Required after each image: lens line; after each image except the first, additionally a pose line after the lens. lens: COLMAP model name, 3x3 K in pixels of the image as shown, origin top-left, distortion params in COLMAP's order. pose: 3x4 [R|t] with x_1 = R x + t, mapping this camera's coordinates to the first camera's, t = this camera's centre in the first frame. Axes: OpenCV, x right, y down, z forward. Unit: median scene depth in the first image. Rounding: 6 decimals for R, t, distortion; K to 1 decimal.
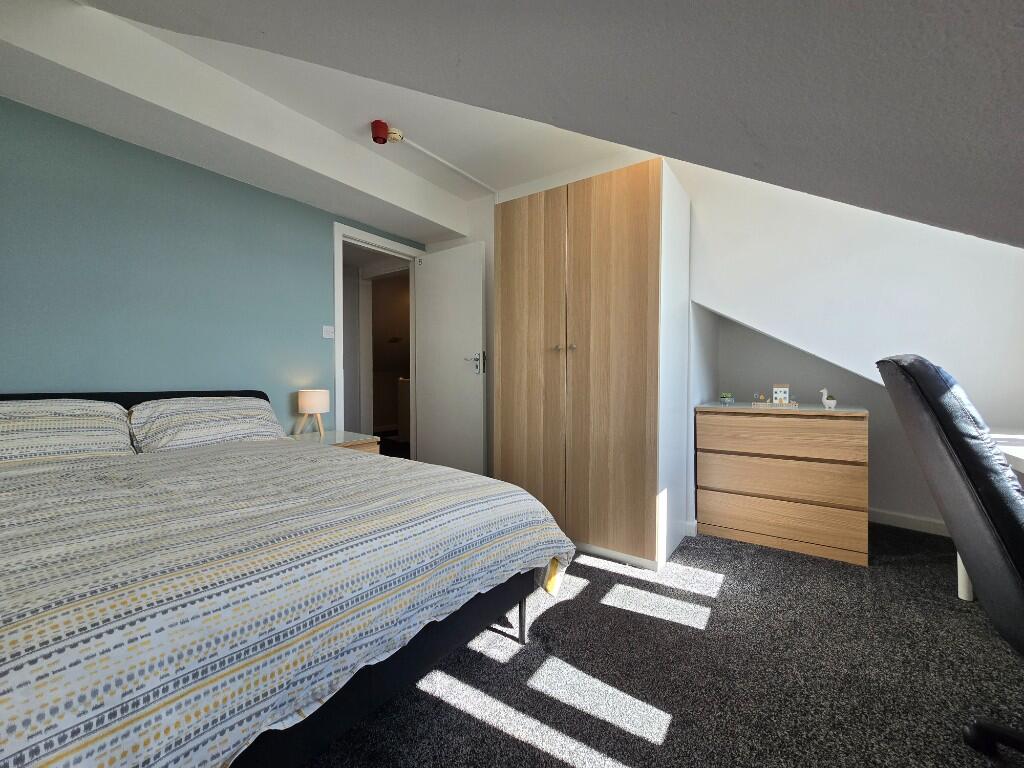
lens RADIAL K [[422.8, 0, 512.0], [0, 422.8, 384.0], [0, 0, 1]] dist [-0.000895, -0.000087]
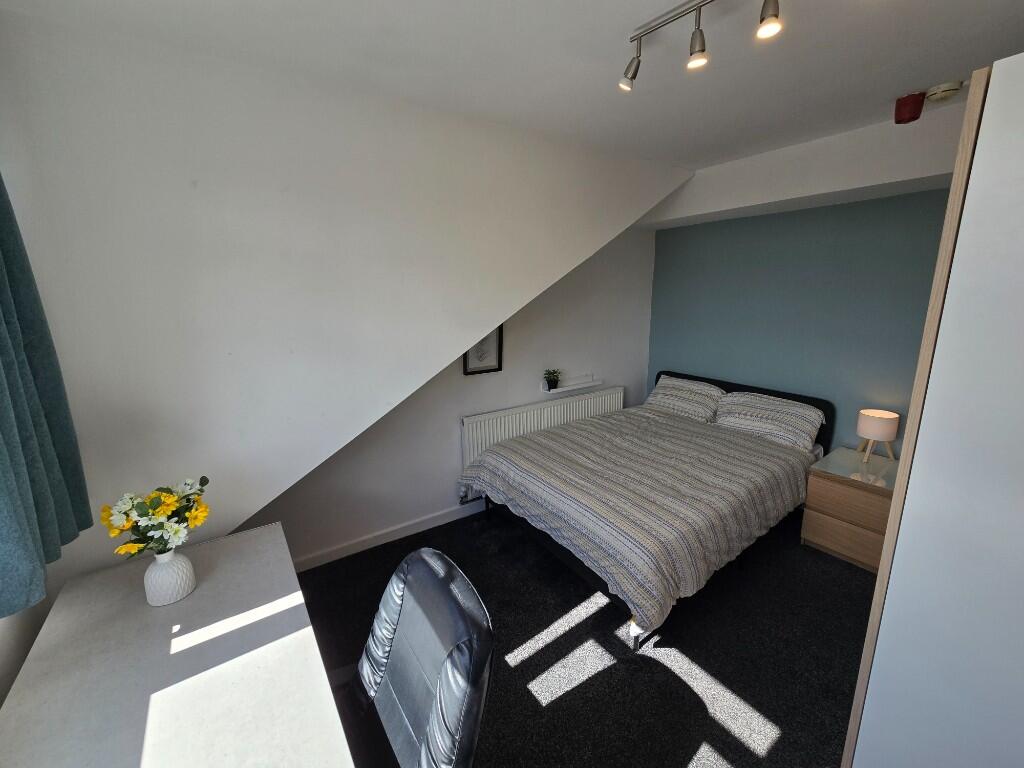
lens RADIAL K [[422.8, 0, 512.0], [0, 422.8, 384.0], [0, 0, 1]] dist [-0.000895, -0.000087]
pose [[-0.353982, 0.206255, -0.912225, 1.335507], [0.005468, 0.975819, 0.218512, -0.530293], [0.935236, 0.072361, -0.346550, 1.176605]]
